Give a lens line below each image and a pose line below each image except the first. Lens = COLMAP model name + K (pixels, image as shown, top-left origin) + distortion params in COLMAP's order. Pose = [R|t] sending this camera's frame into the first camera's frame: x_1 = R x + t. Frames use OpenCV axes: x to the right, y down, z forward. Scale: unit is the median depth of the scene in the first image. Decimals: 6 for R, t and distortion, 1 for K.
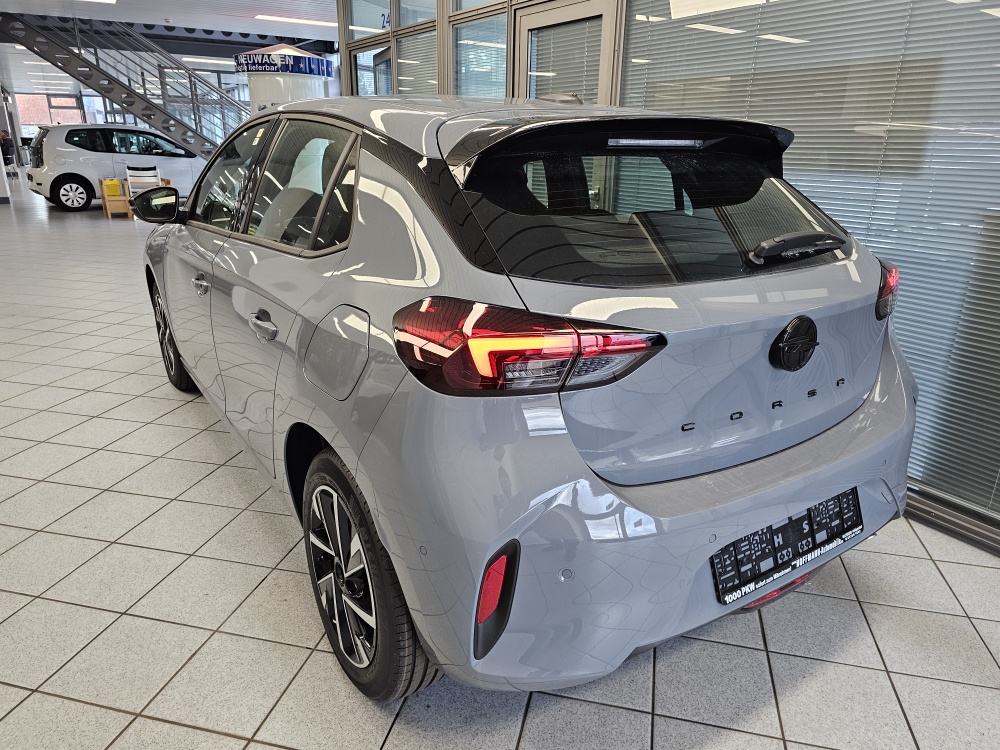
lens RADIAL K [[684.9, 0, 500.0], [0, 684.9, 375.0], [0, 0, 1]] dist [0.018405, -0.041420]
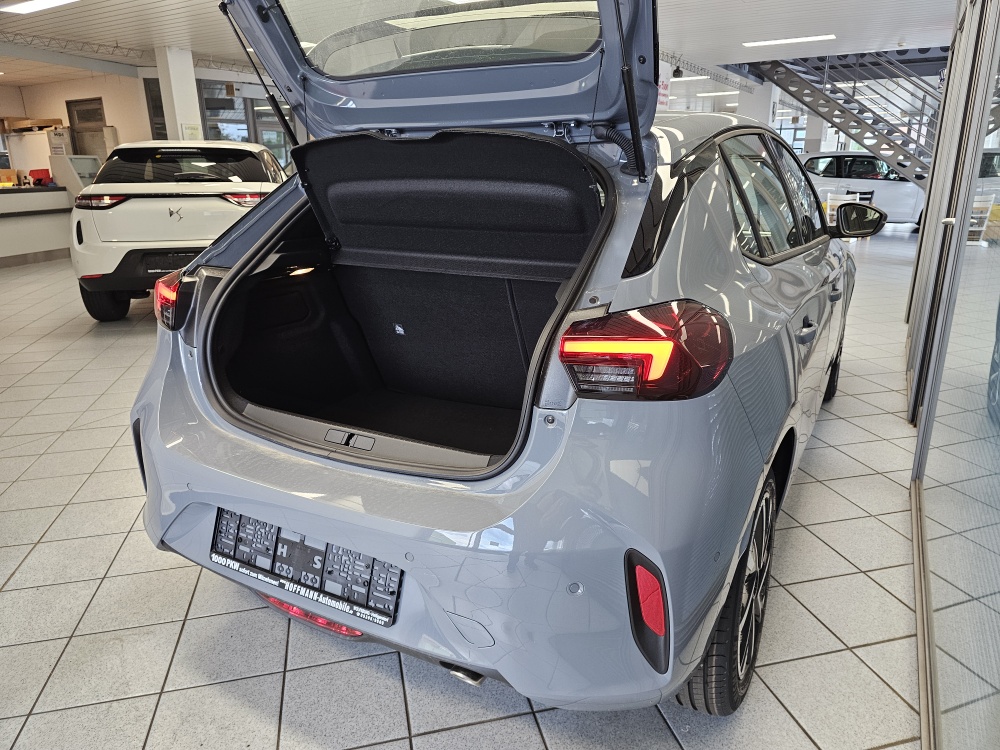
lens RADIAL K [[684.9, 0, 500.0], [0, 684.9, 375.0], [0, 0, 1]] dist [0.018405, -0.041420]
pose [[0.438147, 0.226502, -0.869899, 1.214045], [-0.261372, 0.958023, 0.117800, -0.175584], [0.860065, 0.175754, 0.478956, 0.690060]]
